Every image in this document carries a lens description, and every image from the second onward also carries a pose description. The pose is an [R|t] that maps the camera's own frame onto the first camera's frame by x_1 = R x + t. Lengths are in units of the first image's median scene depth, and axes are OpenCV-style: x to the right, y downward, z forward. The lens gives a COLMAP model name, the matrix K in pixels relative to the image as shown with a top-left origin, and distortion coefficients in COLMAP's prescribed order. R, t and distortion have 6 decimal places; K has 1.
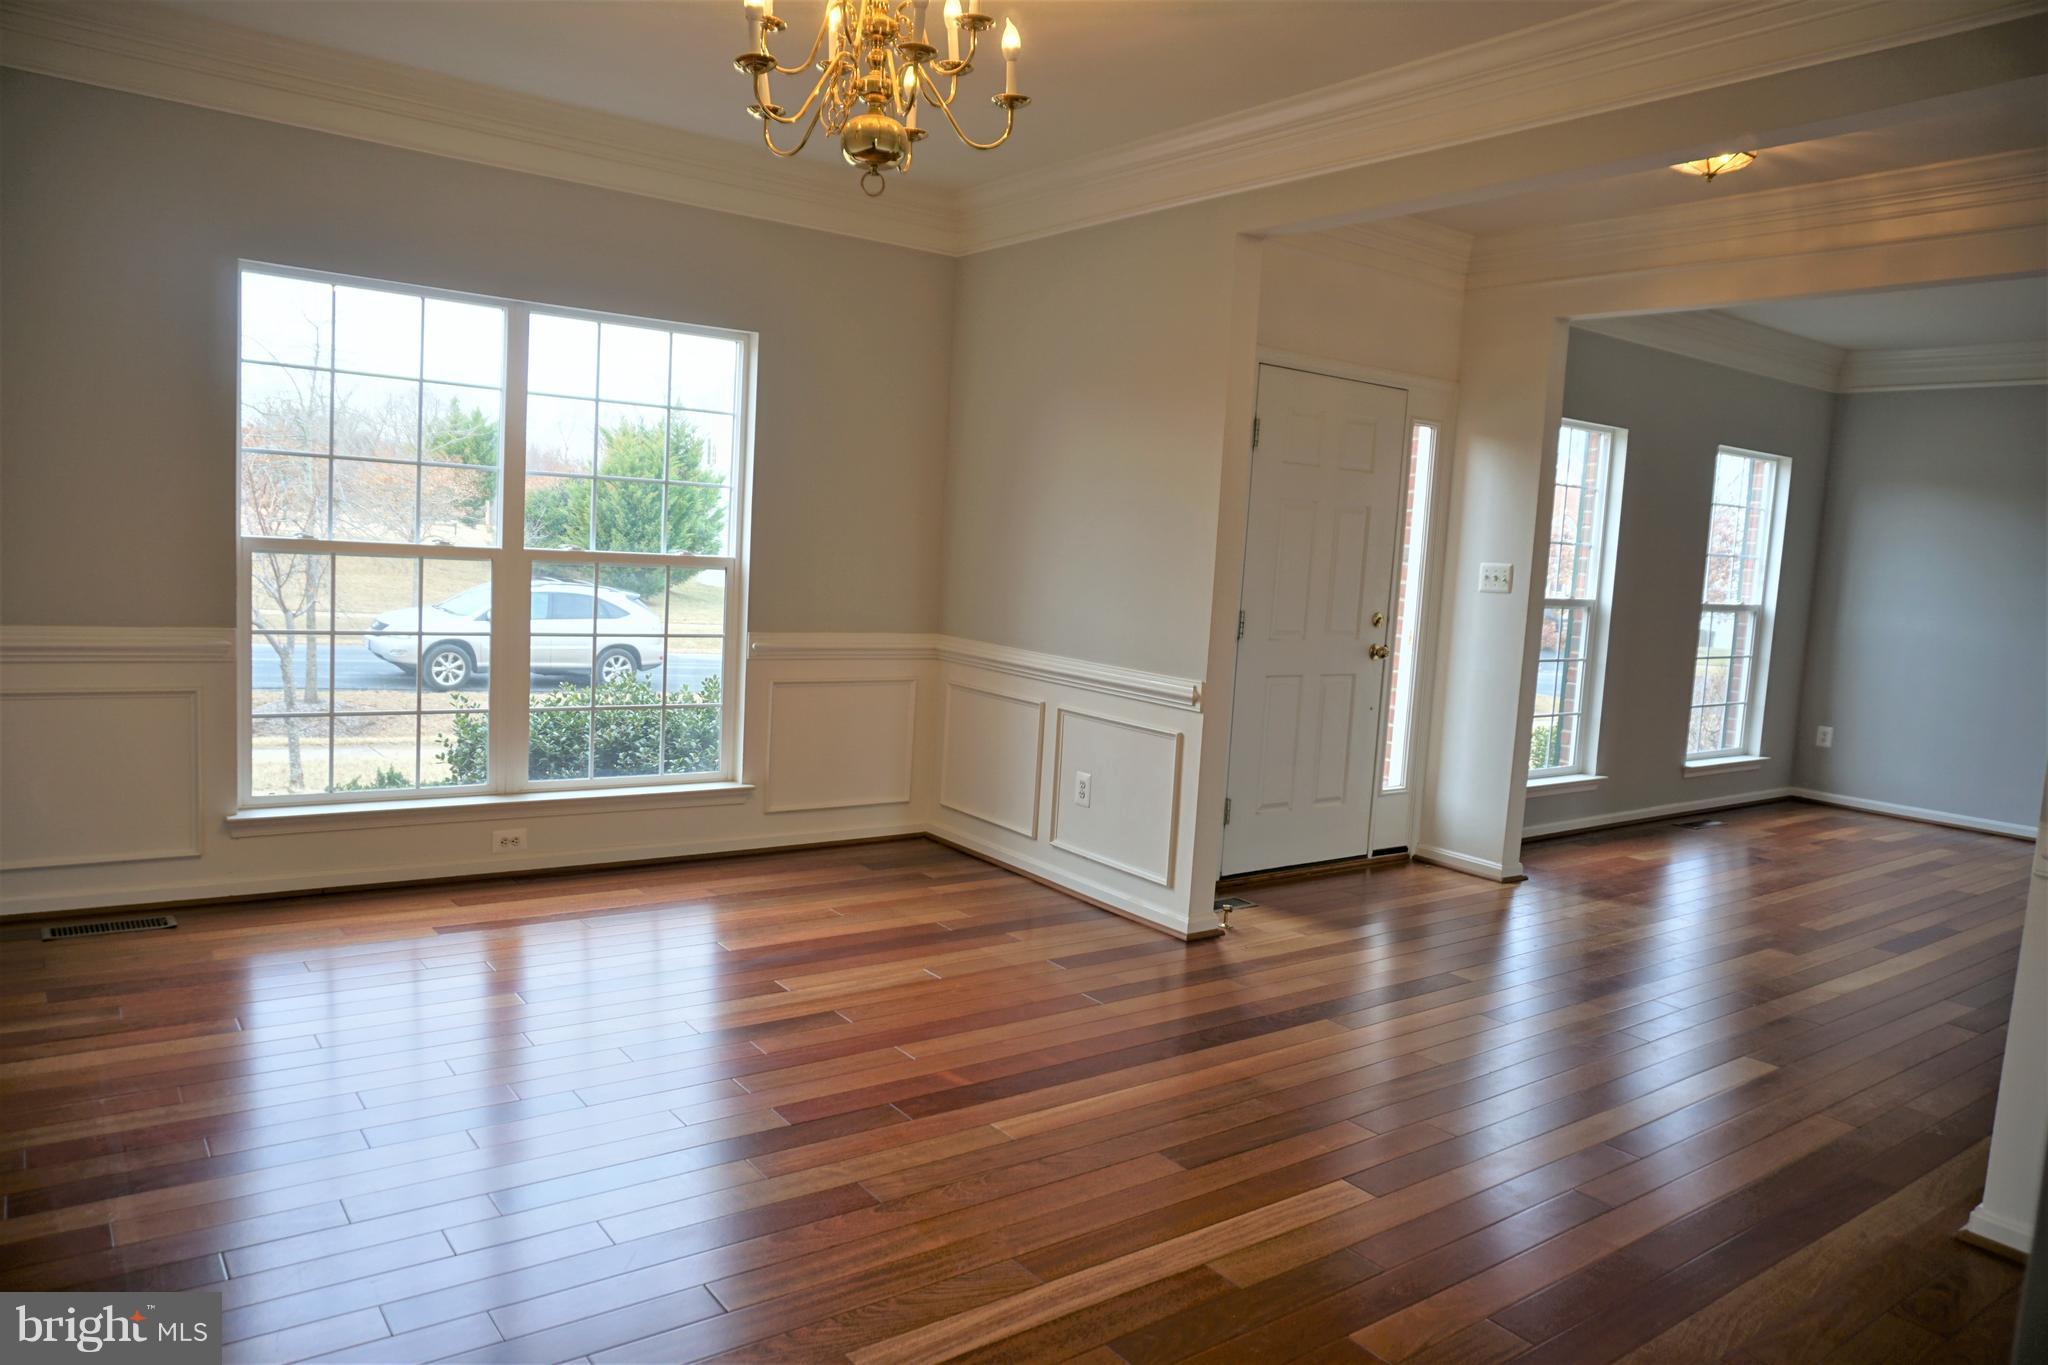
lens RADIAL K [[1366.9, 0, 1042.6], [0, 1366.9, 682.1], [0, 0, 1]] dist [-0.046201, 0.028077]
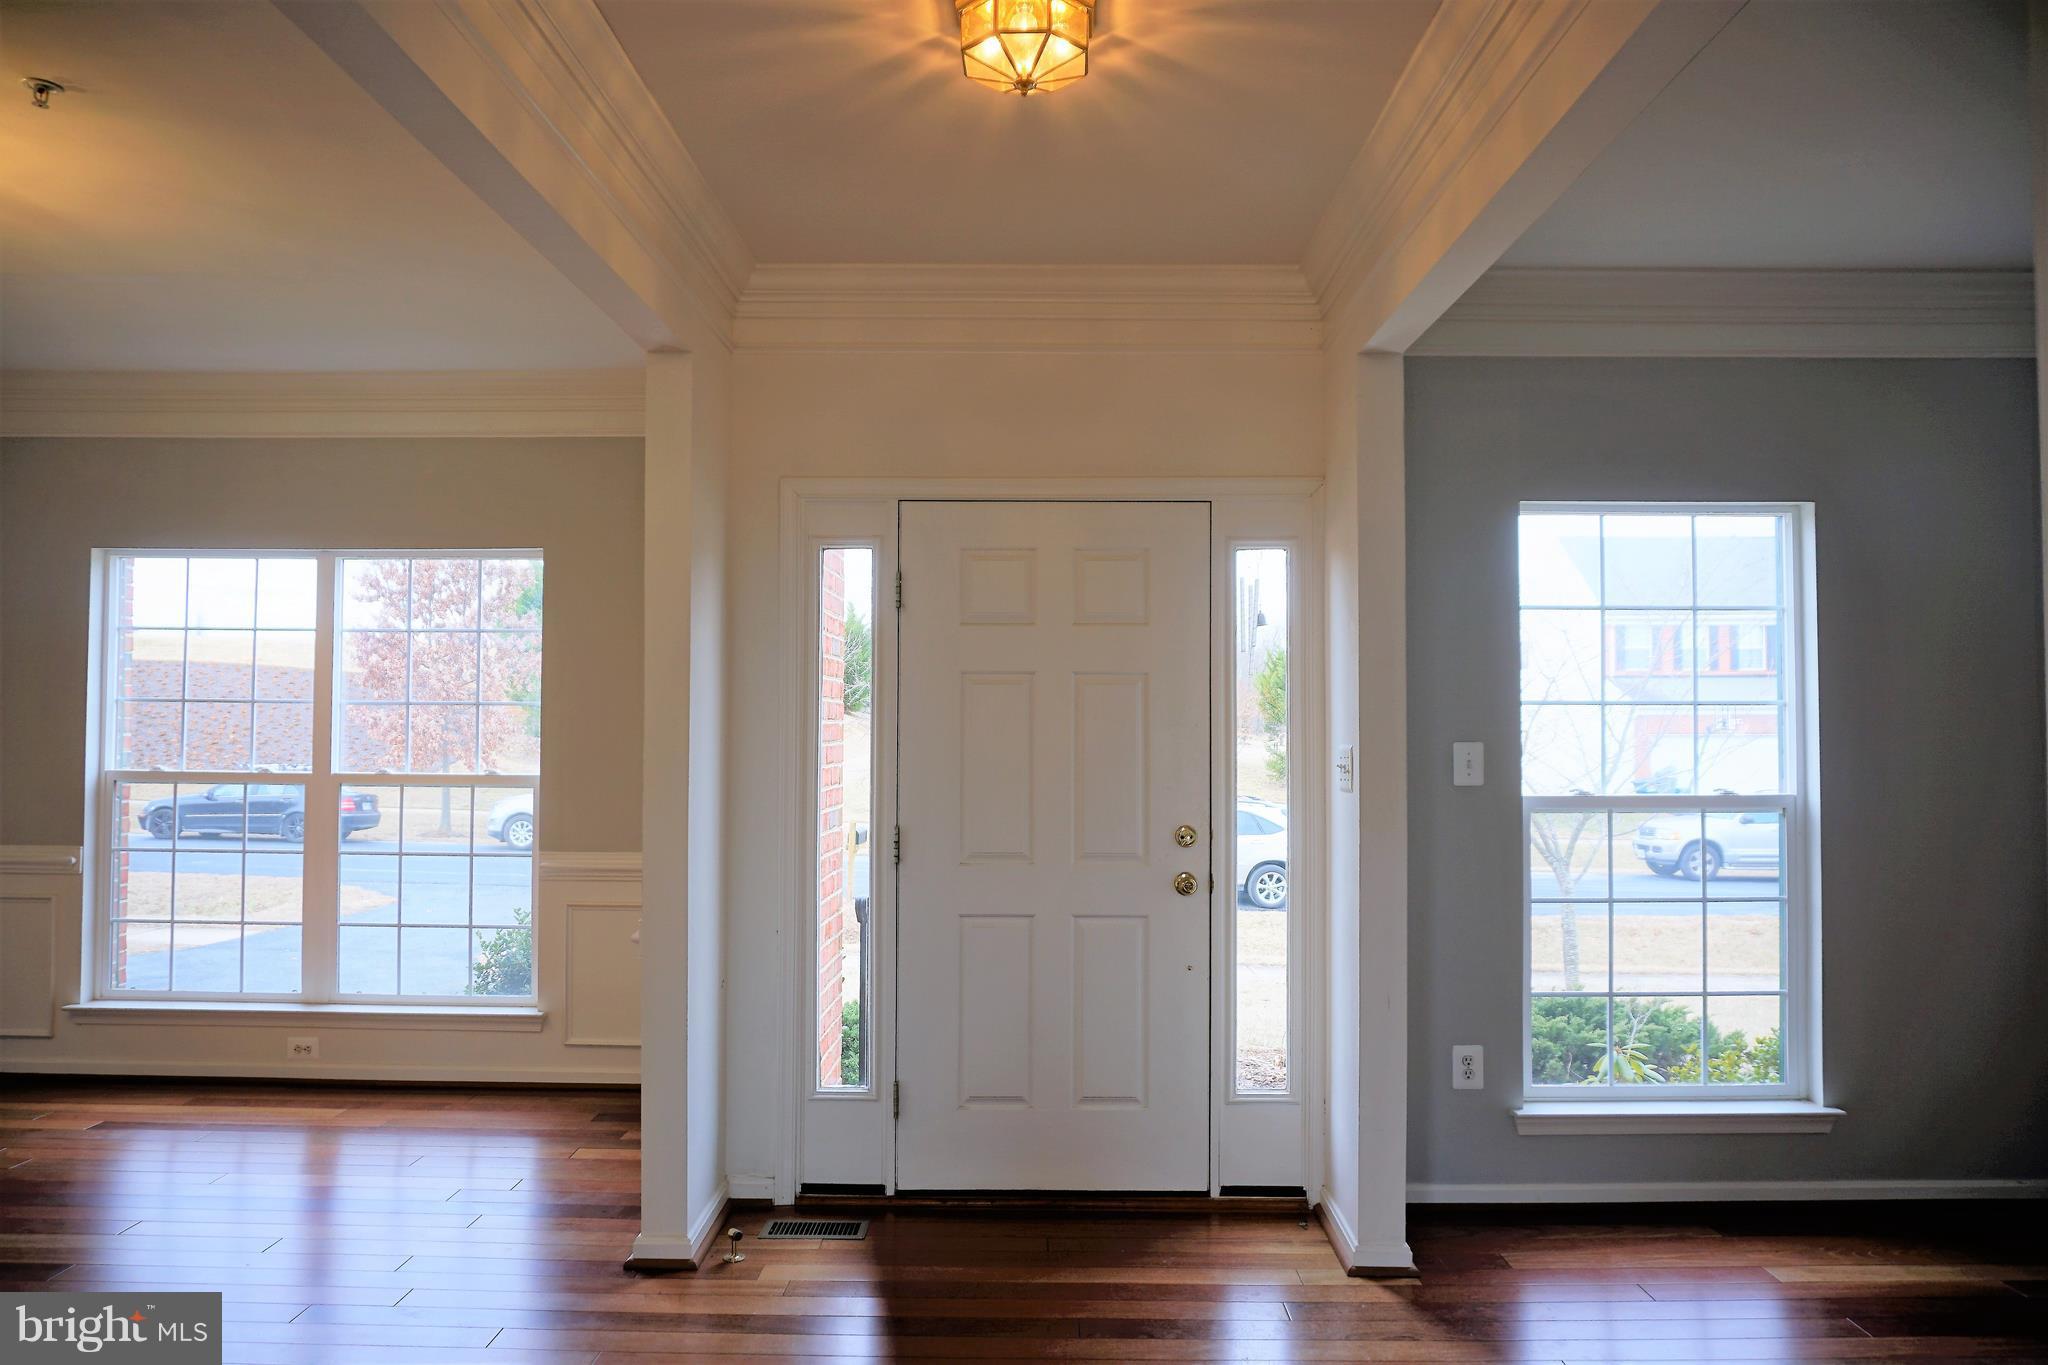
lens RADIAL K [[1366.9, 0, 1006.2], [0, 1366.9, 693.2], [0, 0, 1]] dist [-0.046201, 0.028077]
pose [[0.788801, -0.070489, -0.610594, 0.570337], [-0.023078, 0.989305, -0.144021, -0.014918], [0.614216, 0.127695, 0.778738, 0.391798]]
